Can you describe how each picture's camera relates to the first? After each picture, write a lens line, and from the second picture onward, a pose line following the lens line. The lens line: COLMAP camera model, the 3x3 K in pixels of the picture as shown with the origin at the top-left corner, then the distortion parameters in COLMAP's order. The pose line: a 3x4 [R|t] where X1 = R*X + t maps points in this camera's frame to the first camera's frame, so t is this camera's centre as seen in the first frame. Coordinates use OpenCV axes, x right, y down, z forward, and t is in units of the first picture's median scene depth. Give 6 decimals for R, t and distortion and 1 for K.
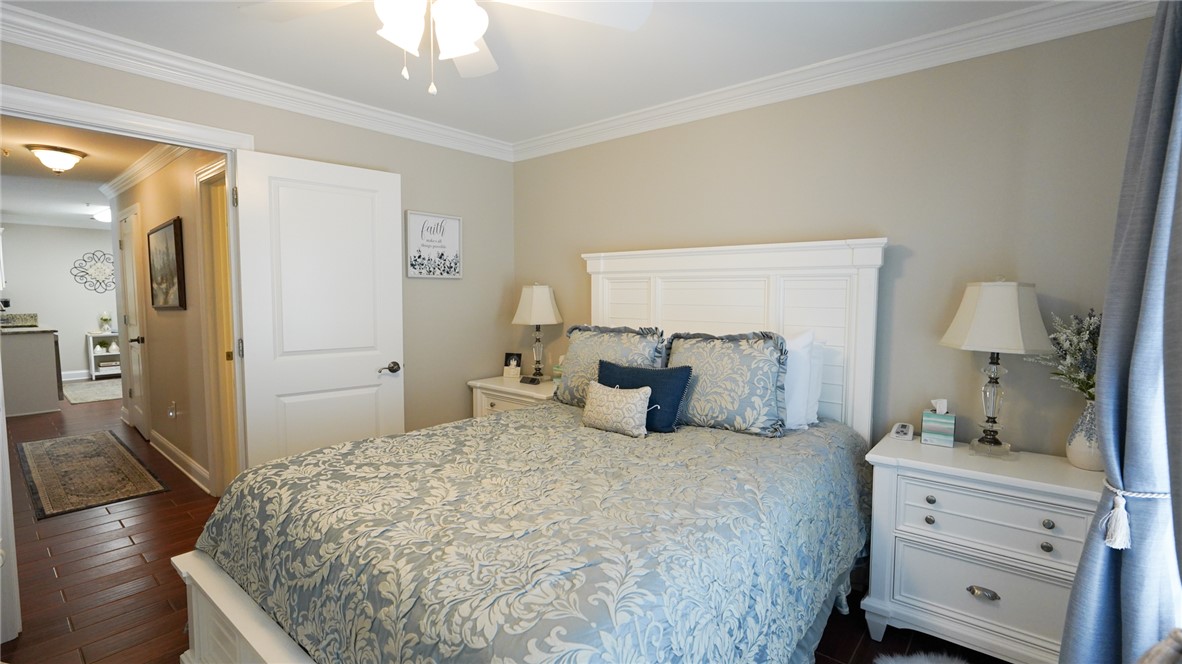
lens RADIAL K [[511.5, 0, 603.1], [0, 511.5, 332.2], [0, 0, 1]] dist [-0.018644, 0.000419]
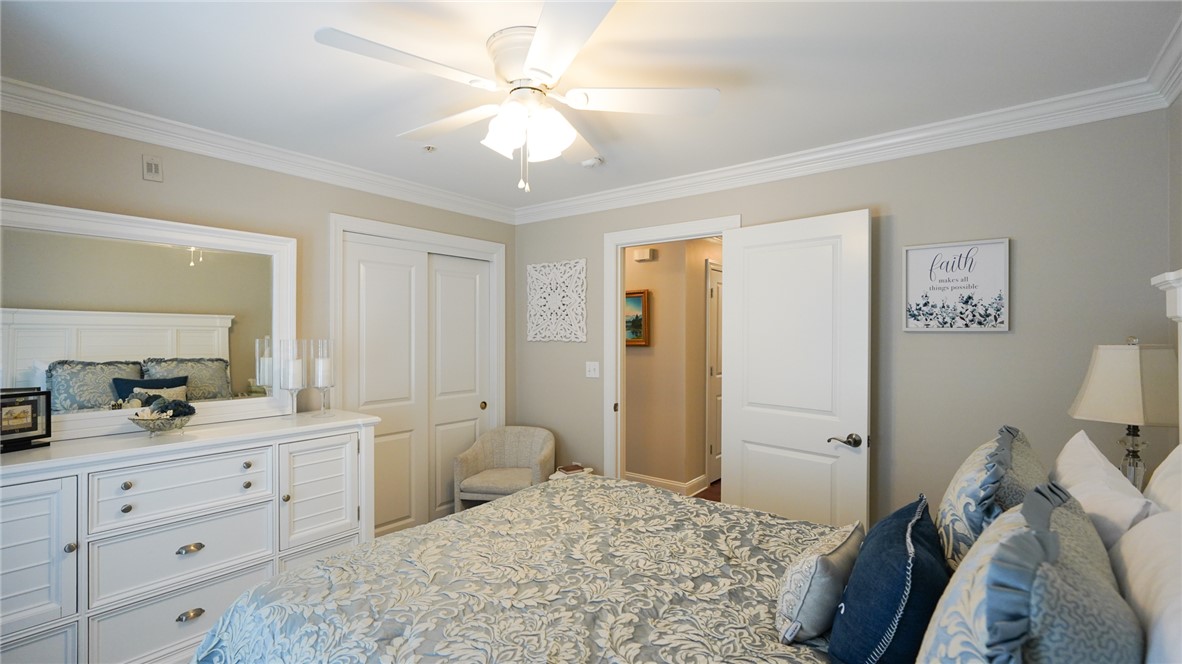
lens RADIAL K [[526.6, 0, 591.0], [0, 526.6, 332.0], [0, 0, 1]] dist [-0.021458, 0.008941]
pose [[0.024526, -0.006470, -0.999678, 0.393210], [-0.083313, 0.996487, -0.008493, -0.058872], [0.996222, 0.083494, 0.023901, 0.489821]]
